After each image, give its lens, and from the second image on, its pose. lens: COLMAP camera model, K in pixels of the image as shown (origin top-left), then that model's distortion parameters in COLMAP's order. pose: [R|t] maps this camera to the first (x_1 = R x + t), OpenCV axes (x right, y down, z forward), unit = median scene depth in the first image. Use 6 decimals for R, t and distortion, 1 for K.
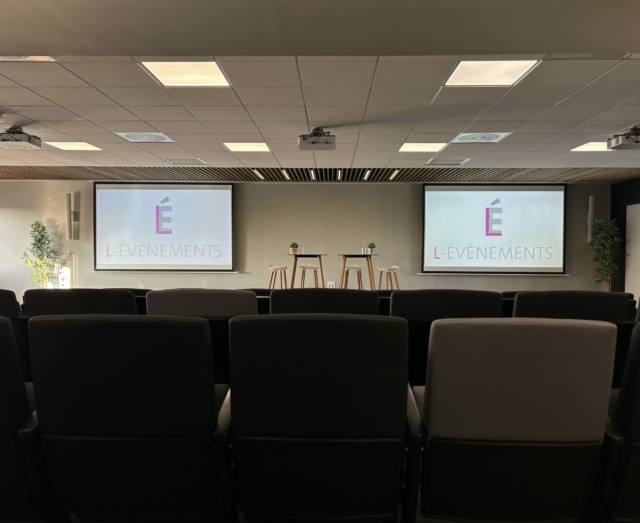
lens RADIAL K [[522.2, 0, 316.5], [0, 522.2, 258.7], [0, 0, 1]] dist [0.040887, -0.005736]
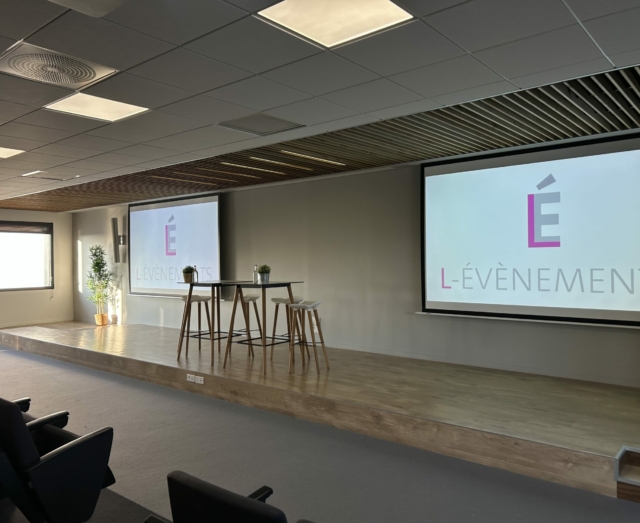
lens RADIAL K [[522.2, 0, 323.6], [0, 522.2, 257.6], [0, 0, 1]] dist [0.040887, -0.005736]
pose [[0.786273, -0.017049, -0.617644, 0.480624], [-0.001581, 0.999560, -0.029604, -0.017137], [0.617877, 0.024253, 0.785900, 0.448798]]
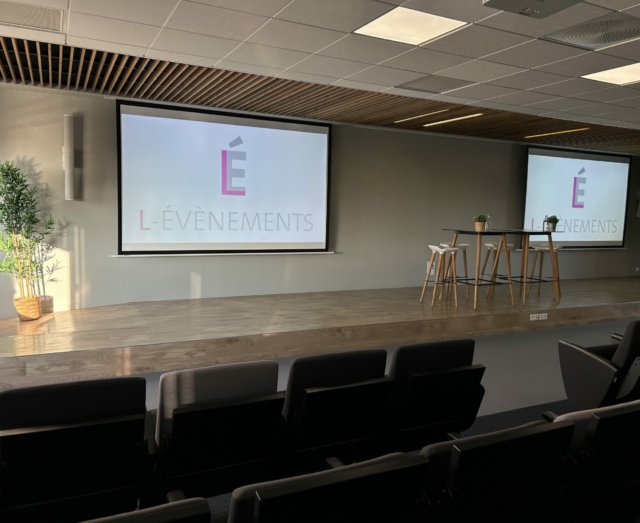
lens RADIAL K [[522.2, 0, 322.2], [0, 522.2, 267.9], [0, 0, 1]] dist [0.040887, -0.005736]
pose [[0.881468, -0.034886, 0.470954, -0.502380], [-0.013586, 0.994982, 0.099131, -0.023616], [-0.472049, -0.093779, 0.876570, 0.375913]]
